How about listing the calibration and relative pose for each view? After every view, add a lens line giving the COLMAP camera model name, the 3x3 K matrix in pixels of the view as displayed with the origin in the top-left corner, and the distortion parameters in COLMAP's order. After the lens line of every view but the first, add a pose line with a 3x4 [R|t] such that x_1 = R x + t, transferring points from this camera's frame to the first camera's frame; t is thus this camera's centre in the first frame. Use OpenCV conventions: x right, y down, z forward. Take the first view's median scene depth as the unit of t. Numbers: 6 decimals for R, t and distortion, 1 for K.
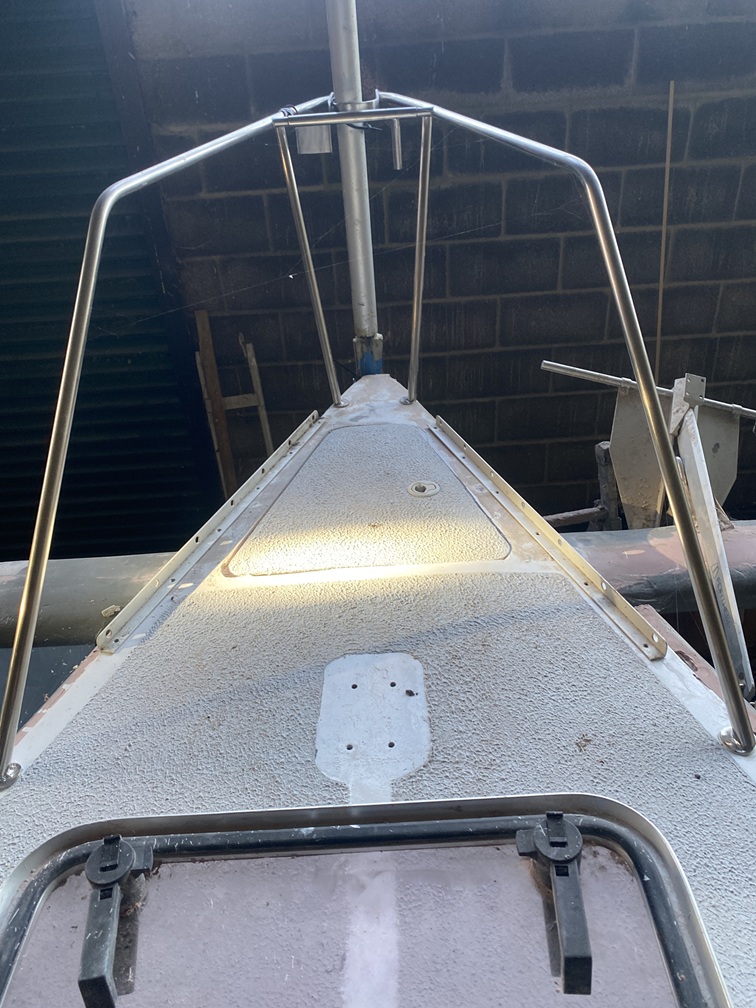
lens RADIAL K [[763.4, 0, 379.0], [0, 763.4, 501.3], [0, 0, 1]] dist [-0.007003, 0.001599]
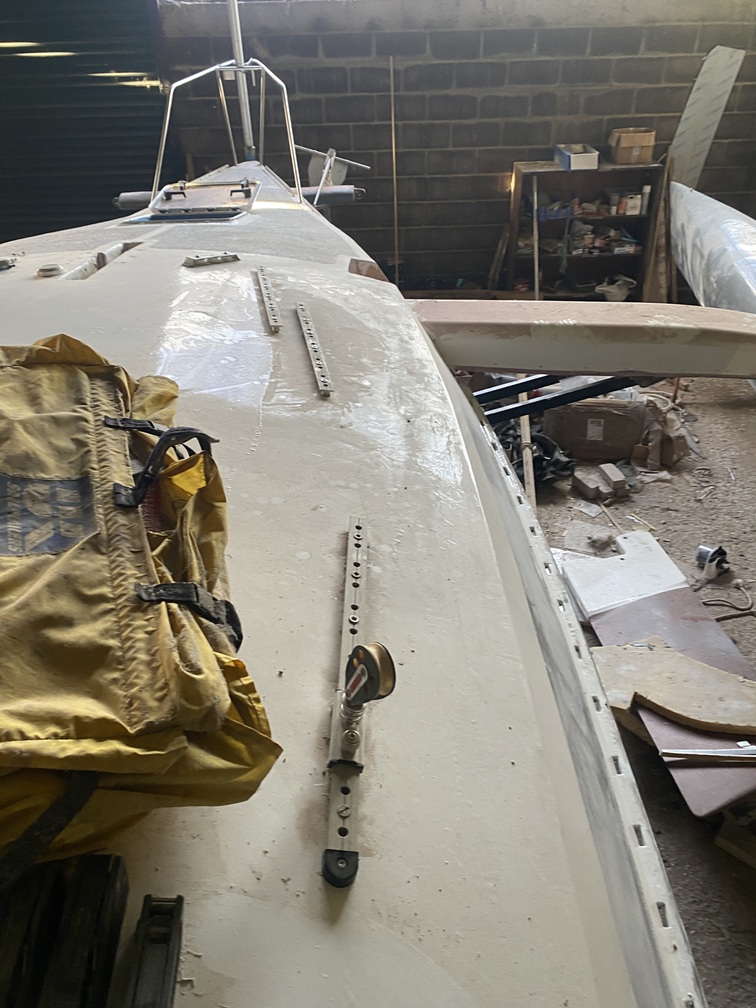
lens RADIAL K [[763.4, 0, 376.7], [0, 763.4, 507.1], [0, 0, 1]] dist [-0.007003, 0.001599]
pose [[0.999099, 0.027974, 0.031905, 0.304075], [-0.030148, 0.997104, 0.069824, 0.681532], [-0.029860, -0.070723, 0.997049, -1.457488]]
